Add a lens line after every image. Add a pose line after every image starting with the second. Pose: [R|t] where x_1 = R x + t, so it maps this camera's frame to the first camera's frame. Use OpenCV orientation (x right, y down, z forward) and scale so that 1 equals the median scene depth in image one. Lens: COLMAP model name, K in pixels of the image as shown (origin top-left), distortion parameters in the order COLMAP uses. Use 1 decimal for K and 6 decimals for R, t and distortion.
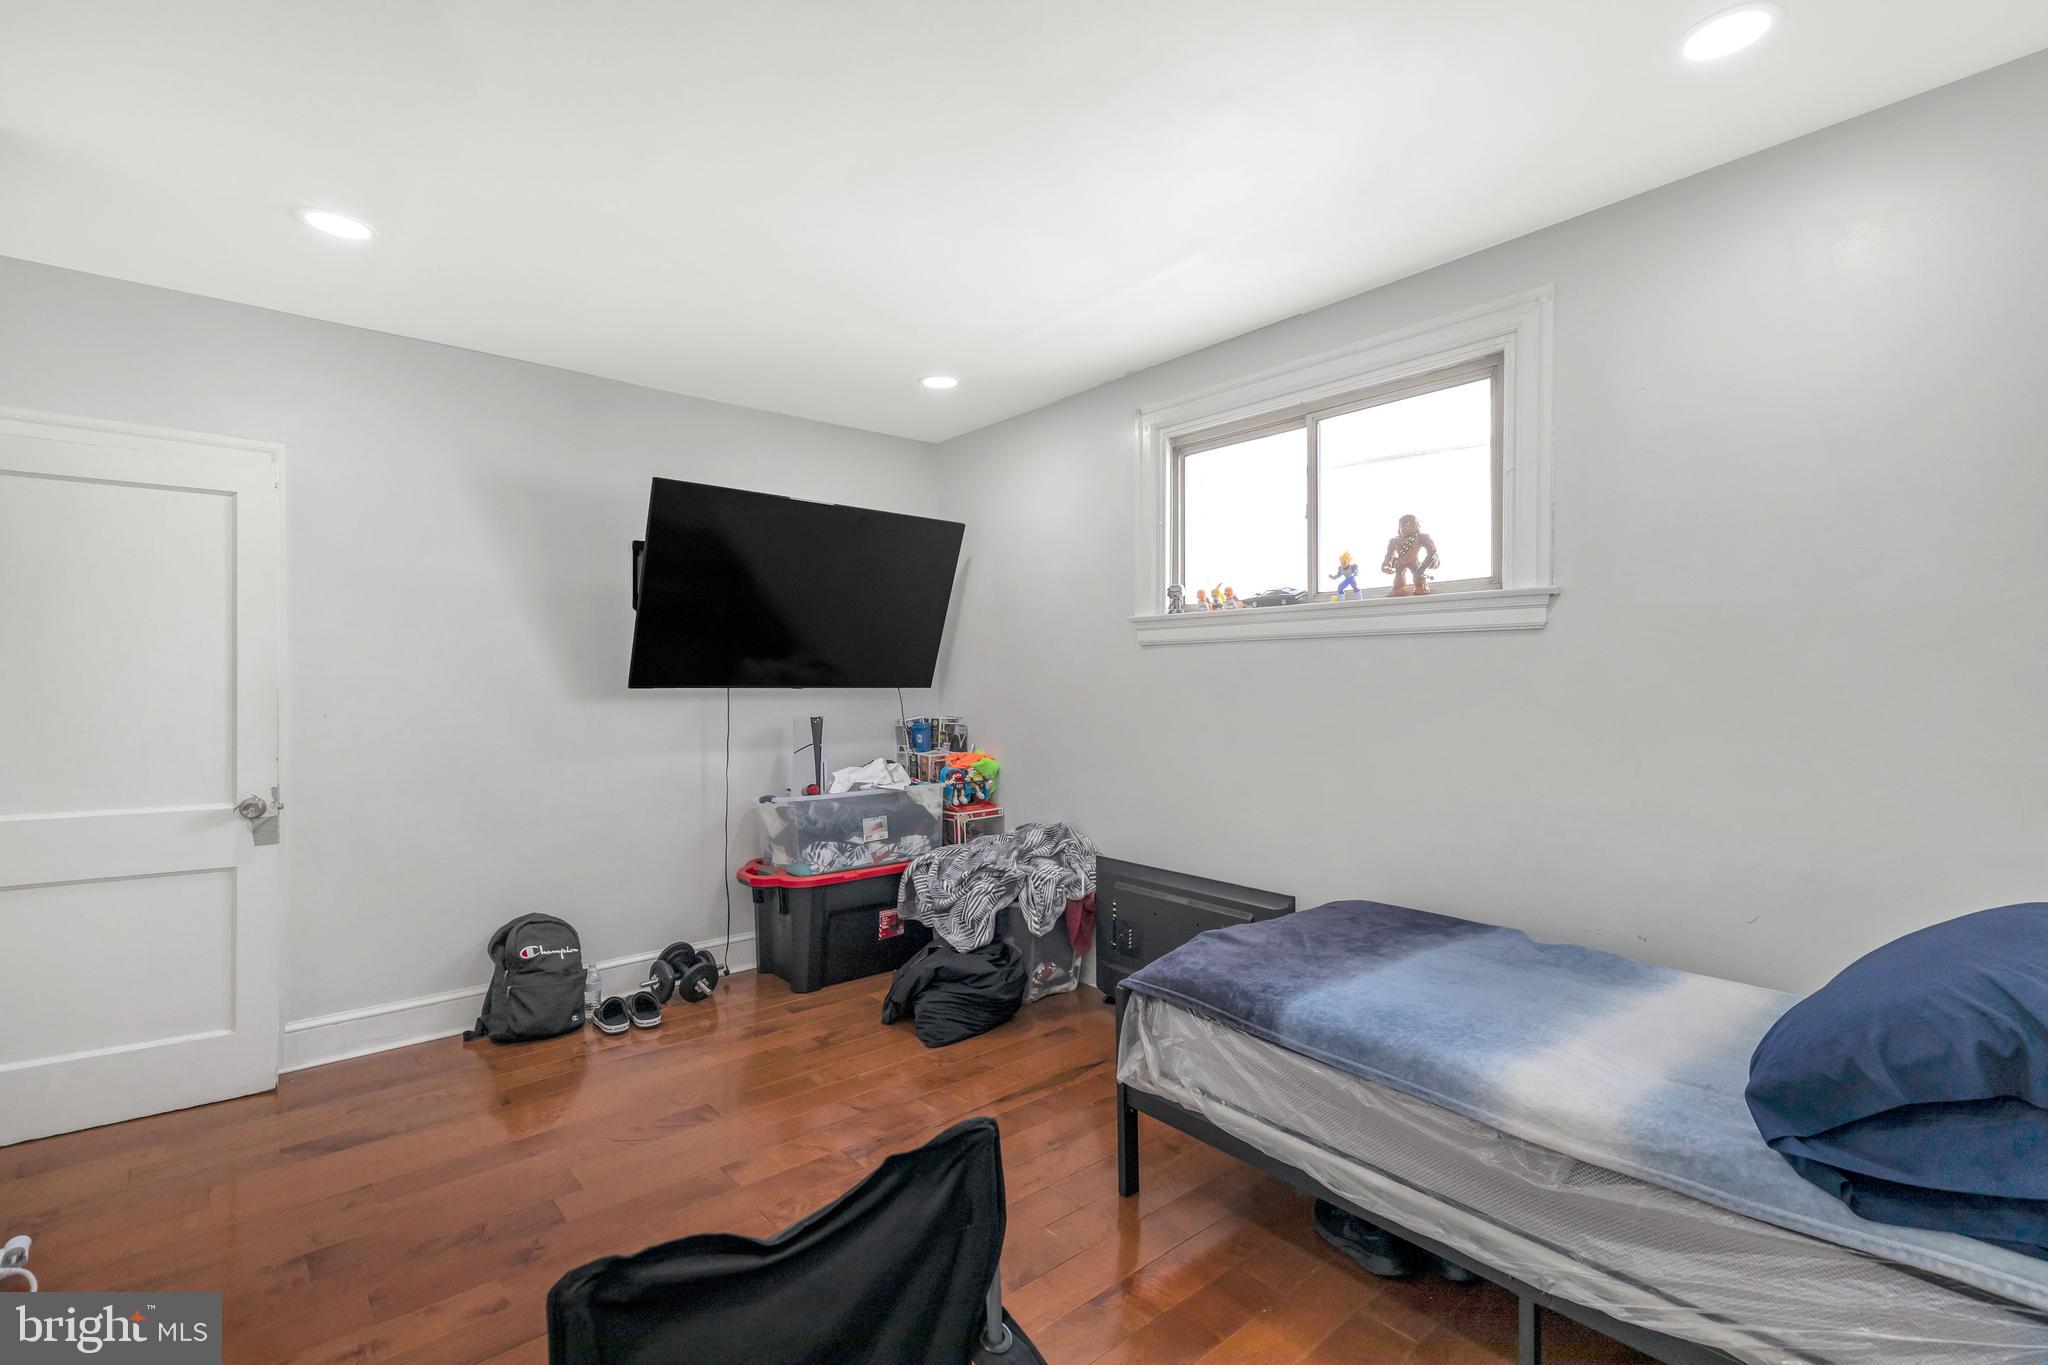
lens RADIAL K [[931.7, 0, 1028.3], [0, 931.7, 686.7], [0, 0, 1]] dist [0.000419, 0.000414]
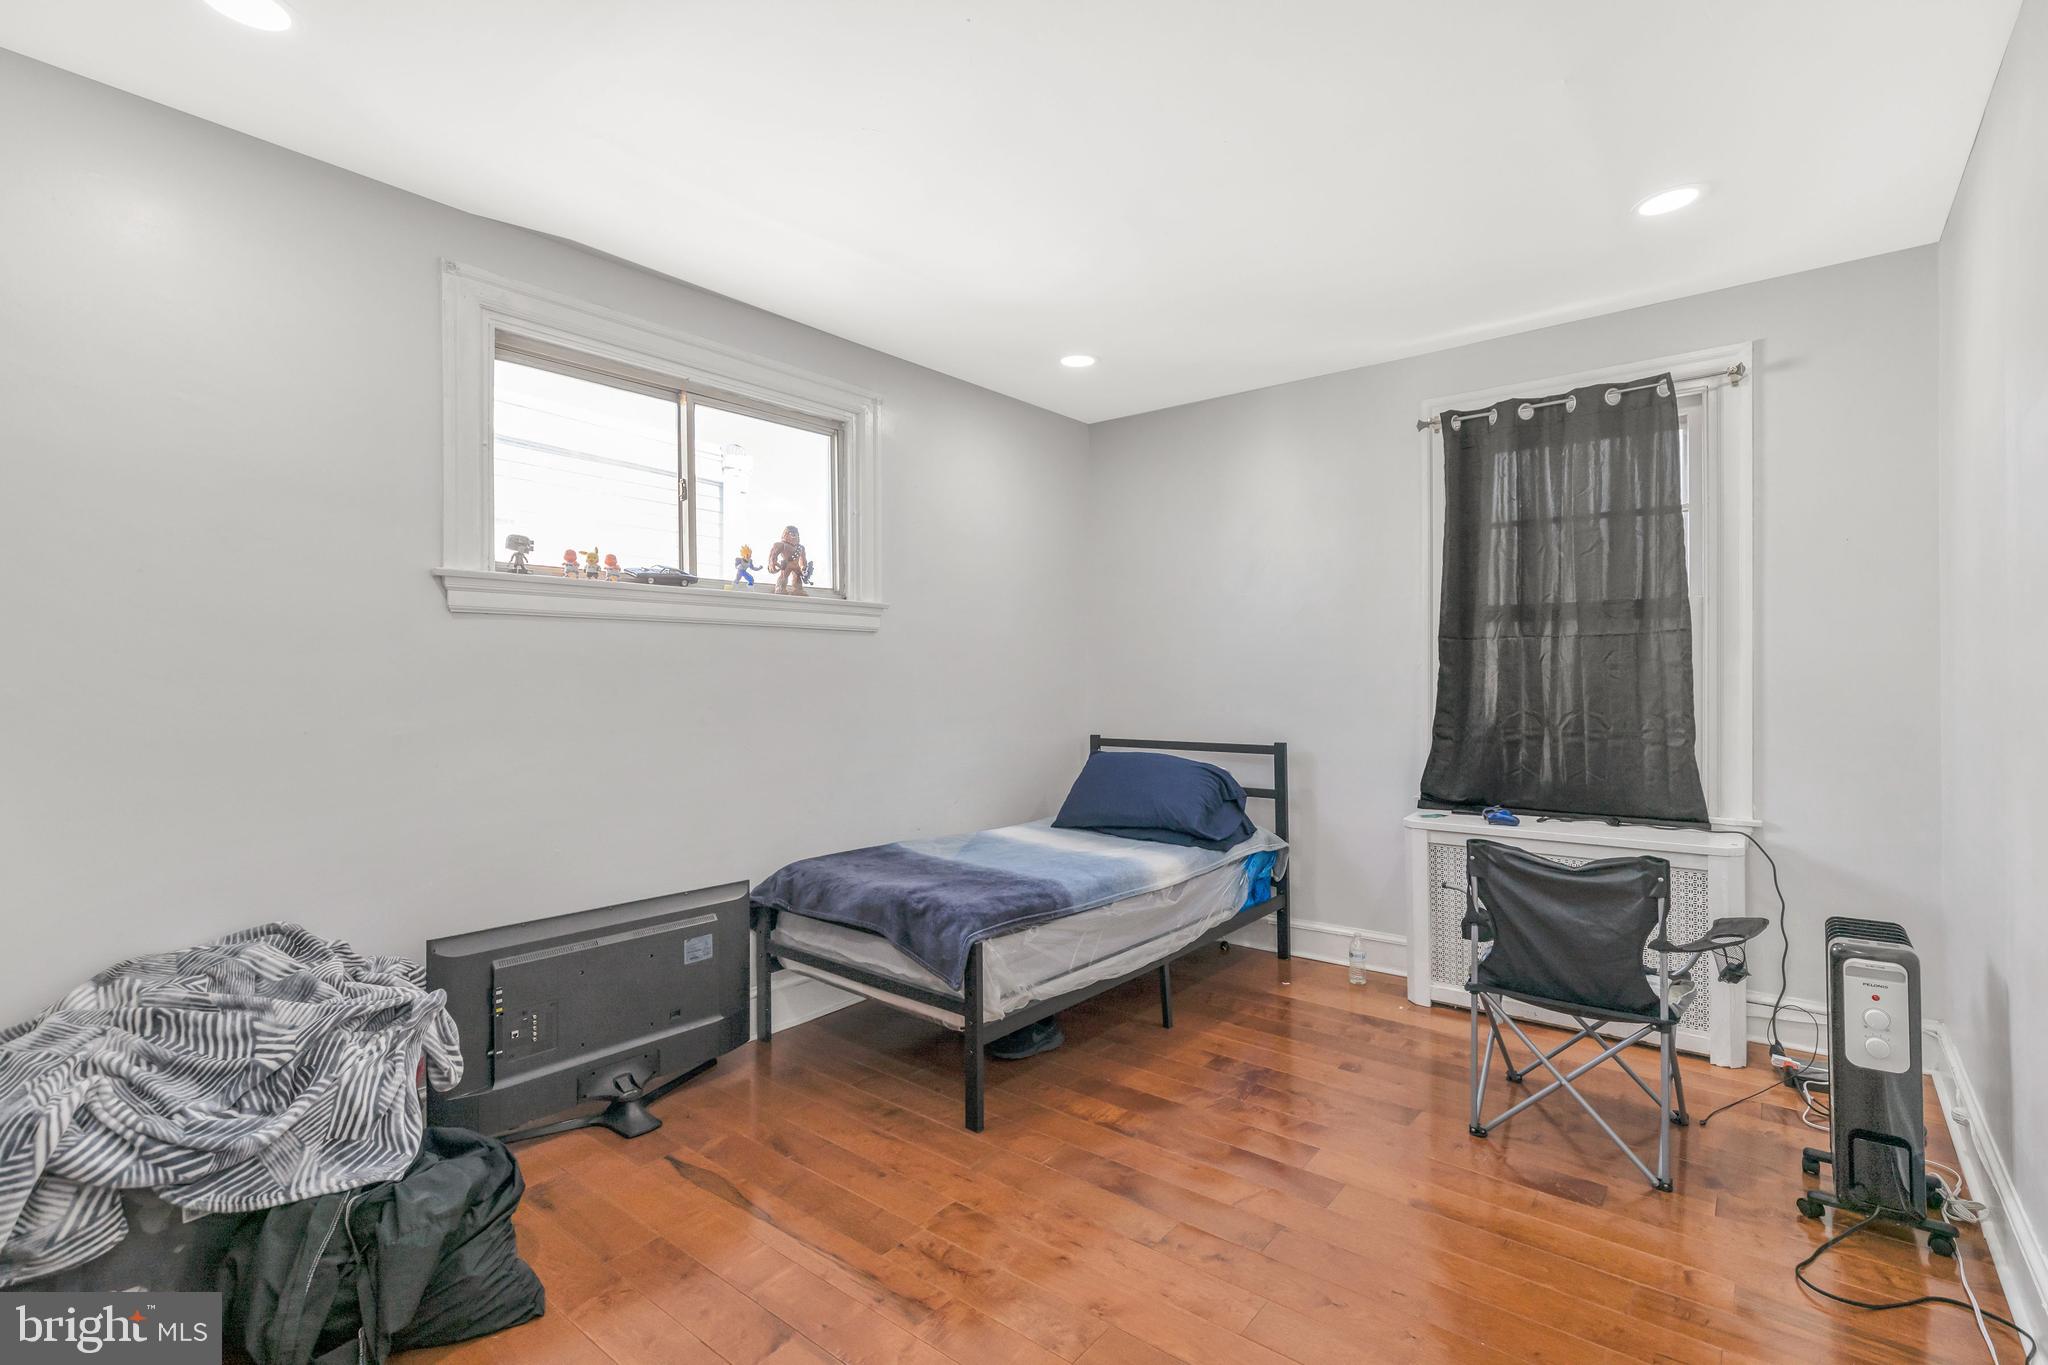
lens RADIAL K [[931.7, 0, 1028.3], [0, 931.7, 686.7], [0, 0, 1]] dist [0.000419, 0.000414]
pose [[-0.179971, -0.000558, 0.983672, -0.789667], [0.012627, 0.999916, 0.002877, 0.017295], [-0.983591, 0.012938, -0.179949, 0.911383]]
